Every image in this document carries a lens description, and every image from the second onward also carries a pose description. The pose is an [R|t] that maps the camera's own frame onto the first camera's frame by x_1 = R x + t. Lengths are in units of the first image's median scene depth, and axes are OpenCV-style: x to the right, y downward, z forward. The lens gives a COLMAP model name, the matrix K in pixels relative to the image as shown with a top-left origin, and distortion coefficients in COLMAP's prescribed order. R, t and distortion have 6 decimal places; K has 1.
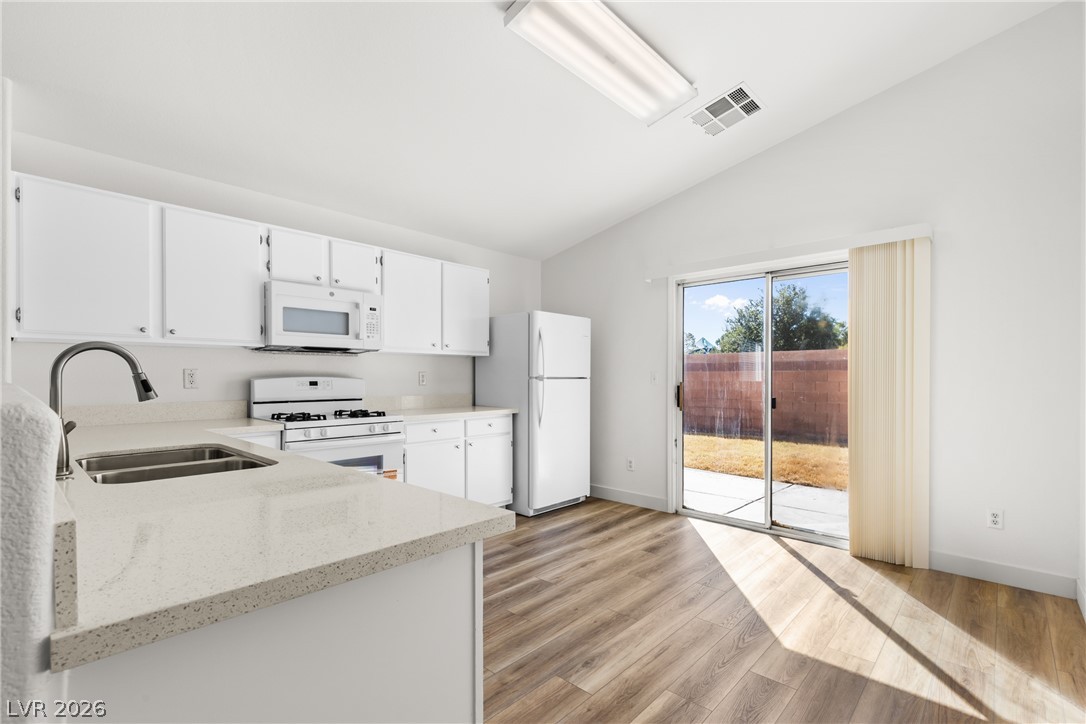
lens RADIAL K [[491.5, 0, 568.2], [0, 491.5, 369.6], [0, 0, 1]] dist [0.008825, -0.001871]
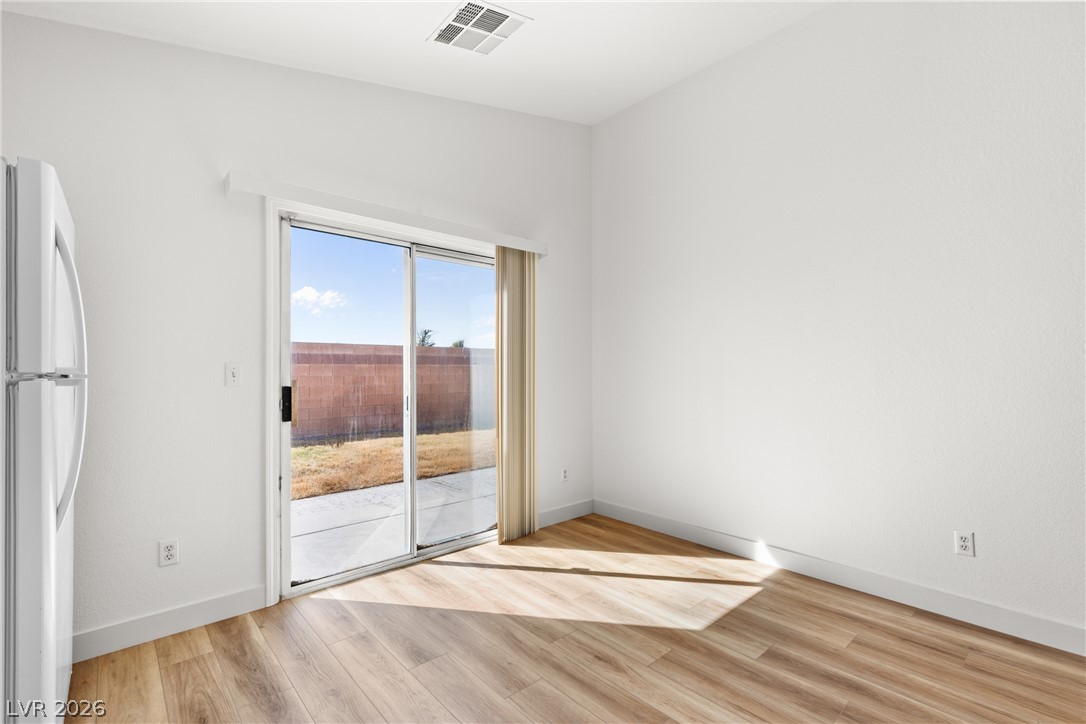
lens RADIAL K [[491.5, 0, 525.5], [0, 491.5, 366.3], [0, 0, 1]] dist [0.008825, -0.001871]
pose [[0.129433, -0.003199, 0.991583, -0.459451], [-0.016147, 0.999855, 0.005333, -0.001862], [-0.991457, -0.016702, 0.129363, 0.861838]]
